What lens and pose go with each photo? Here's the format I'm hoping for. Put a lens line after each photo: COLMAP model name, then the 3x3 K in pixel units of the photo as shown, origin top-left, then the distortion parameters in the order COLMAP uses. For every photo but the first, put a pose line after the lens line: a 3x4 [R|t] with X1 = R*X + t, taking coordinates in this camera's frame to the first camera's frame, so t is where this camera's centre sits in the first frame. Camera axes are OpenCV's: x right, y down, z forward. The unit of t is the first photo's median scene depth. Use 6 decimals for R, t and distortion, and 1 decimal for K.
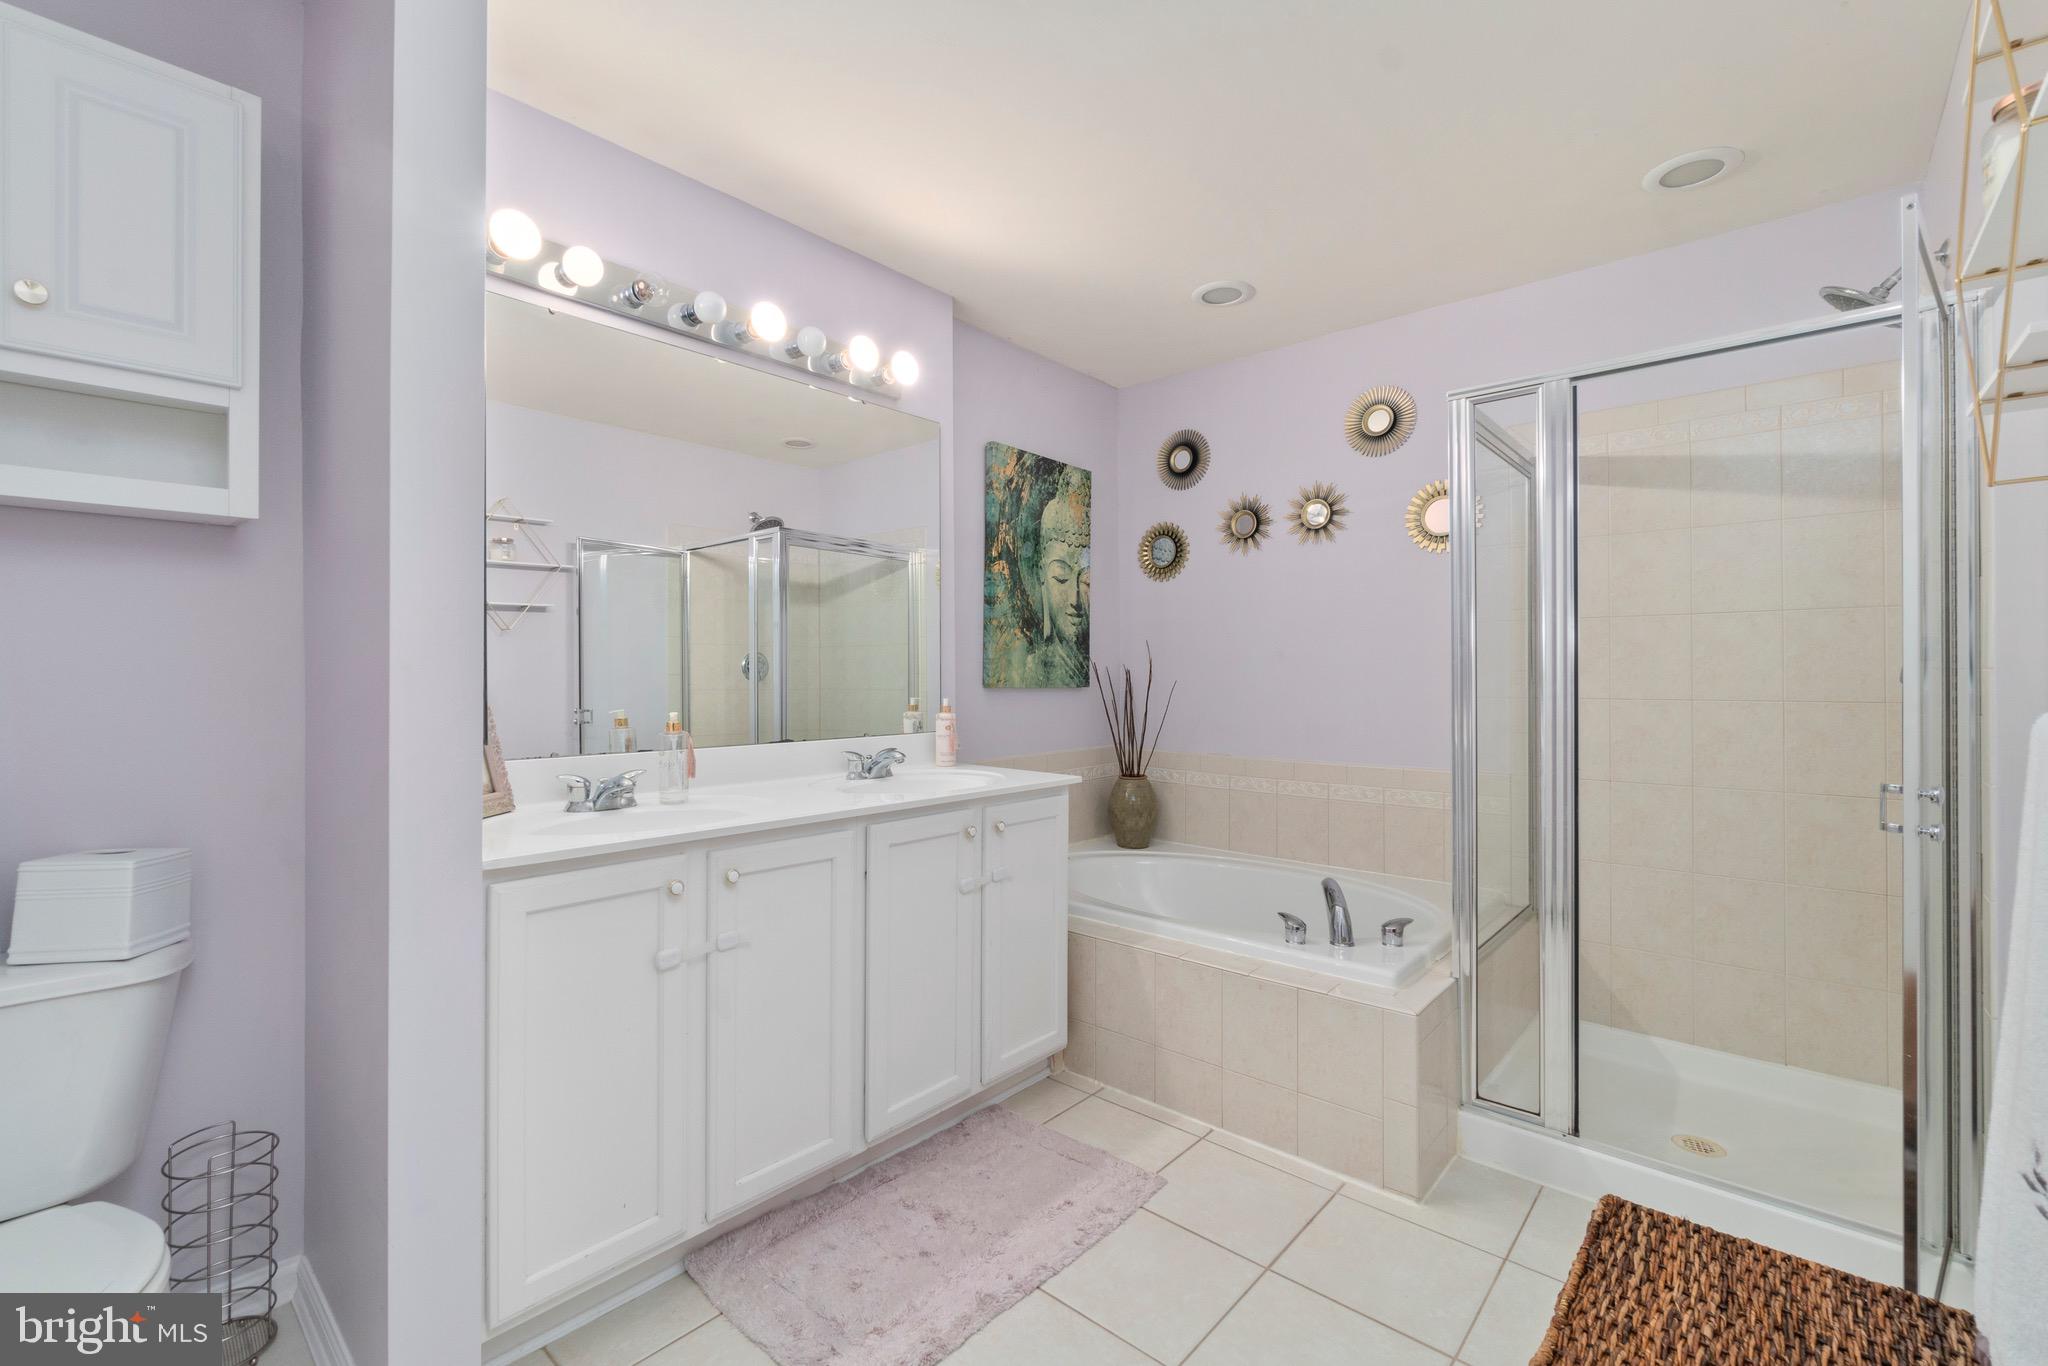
lens RADIAL K [[906.7, 0, 1015.3], [0, 906.7, 678.1], [0, 0, 1]] dist [-0.005121, 0.001173]
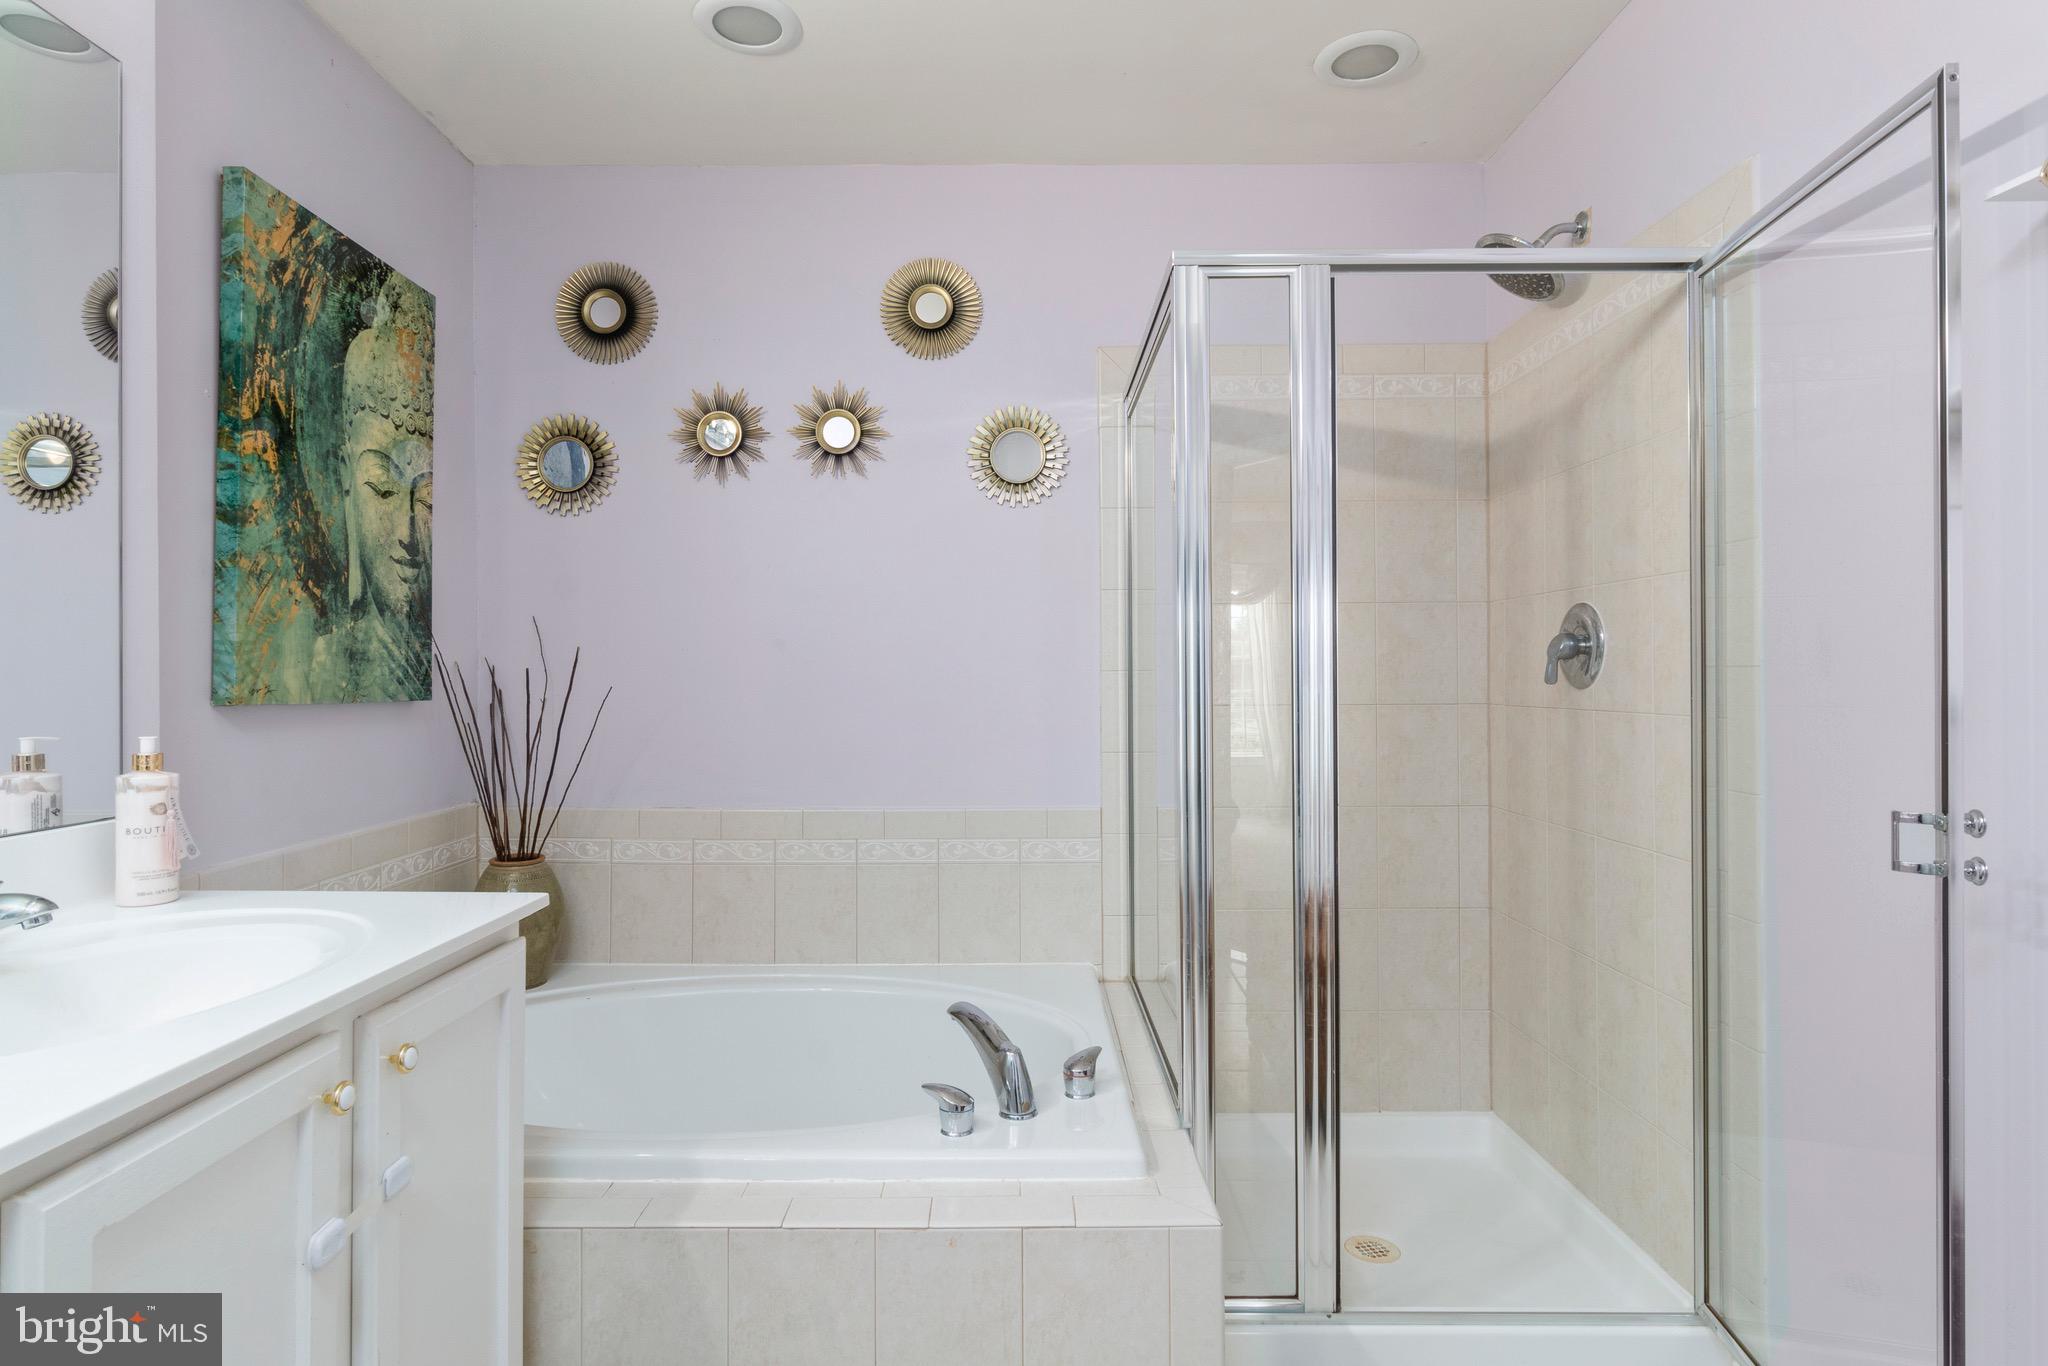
lens RADIAL K [[1090.4, 0, 1031.8], [0, 1090.4, 665.6], [0, 0, 1]] dist [0.002401, -0.002651]
pose [[0.742577, 0.003613, 0.669751, -0.093169], [0.005771, 0.999914, -0.011793, -0.000929], [-0.669736, 0.012623, 0.742492, 0.317529]]
